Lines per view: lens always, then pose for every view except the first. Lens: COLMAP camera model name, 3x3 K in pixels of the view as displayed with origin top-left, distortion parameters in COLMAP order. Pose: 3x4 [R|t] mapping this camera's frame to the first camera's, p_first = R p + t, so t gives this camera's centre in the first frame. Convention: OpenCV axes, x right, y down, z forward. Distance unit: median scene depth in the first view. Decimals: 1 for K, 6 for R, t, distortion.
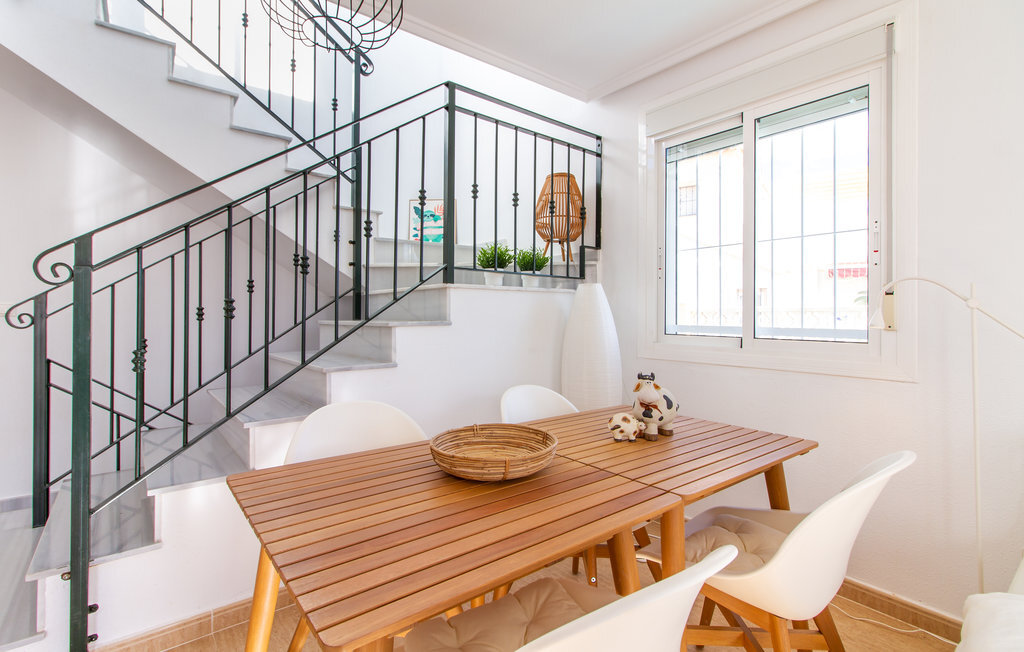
lens RADIAL K [[483.0, 0, 499.7], [0, 483.0, 310.3], [0, 0, 1]] dist [0.004276, 0.000605]
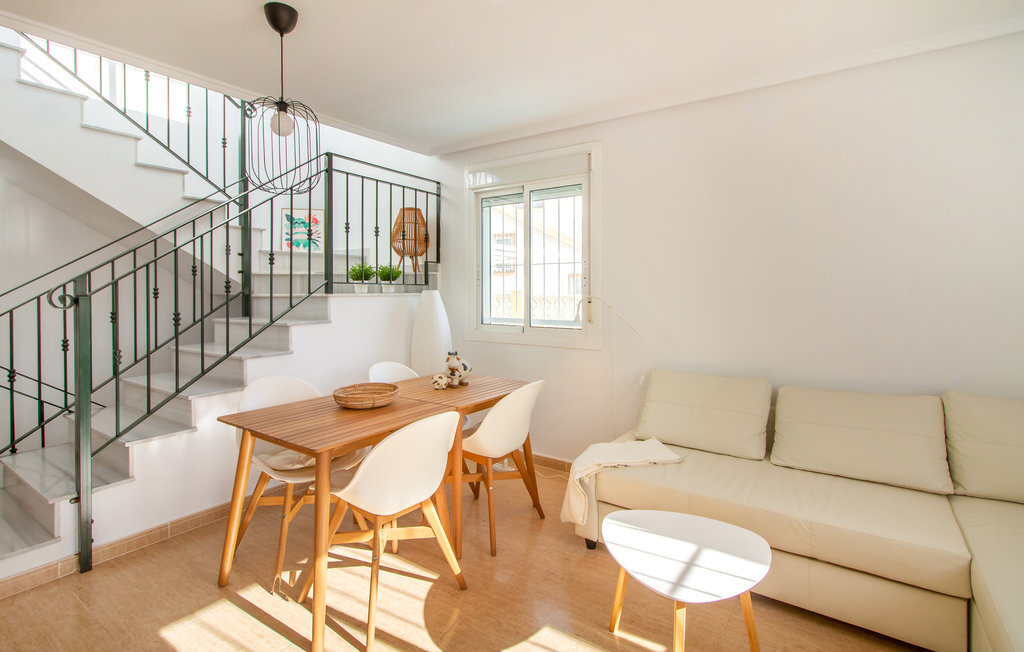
lens RADIAL K [[500.2, 0, 509.0], [0, 500.2, 294.5], [0, 0, 1]] dist [0.001214, 0.000348]
pose [[0.957211, -0.007569, 0.289291, -0.020562], [0.002382, 0.999830, 0.018276, -0.067919], [-0.289380, -0.016805, 0.957067, -0.491373]]
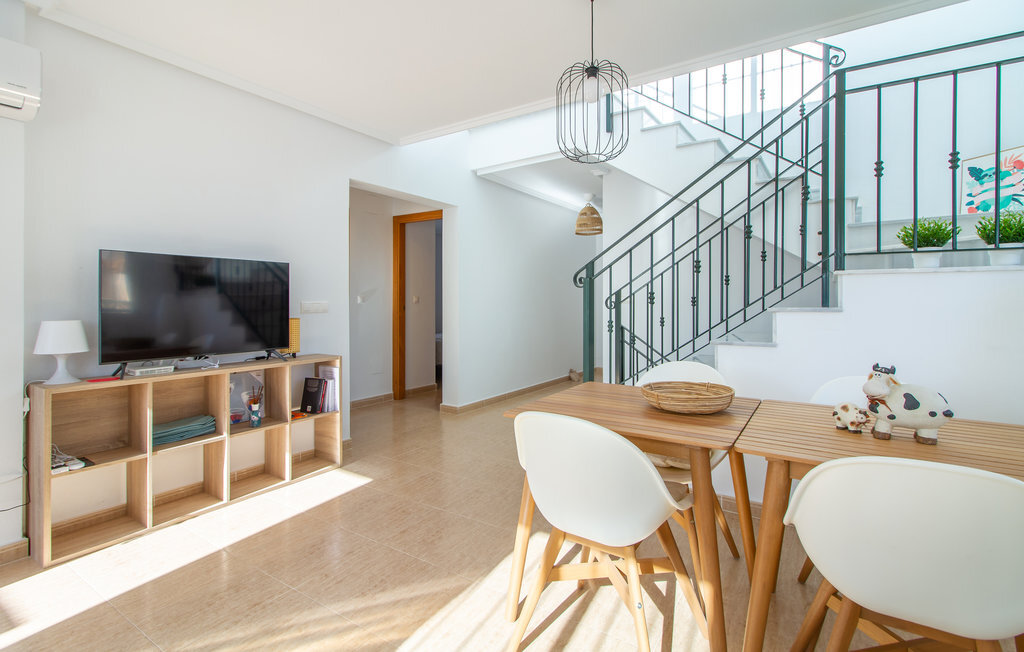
lens RADIAL K [[487.6, 0, 513.3], [0, 487.6, 301.3], [0, 0, 1]] dist [0.001962, 0.000113]
pose [[0.330775, -0.001365, -0.943709, 0.540530], [0.007218, 0.999973, 0.001083, 0.002055], [0.943682, -0.007170, 0.330776, 0.022045]]
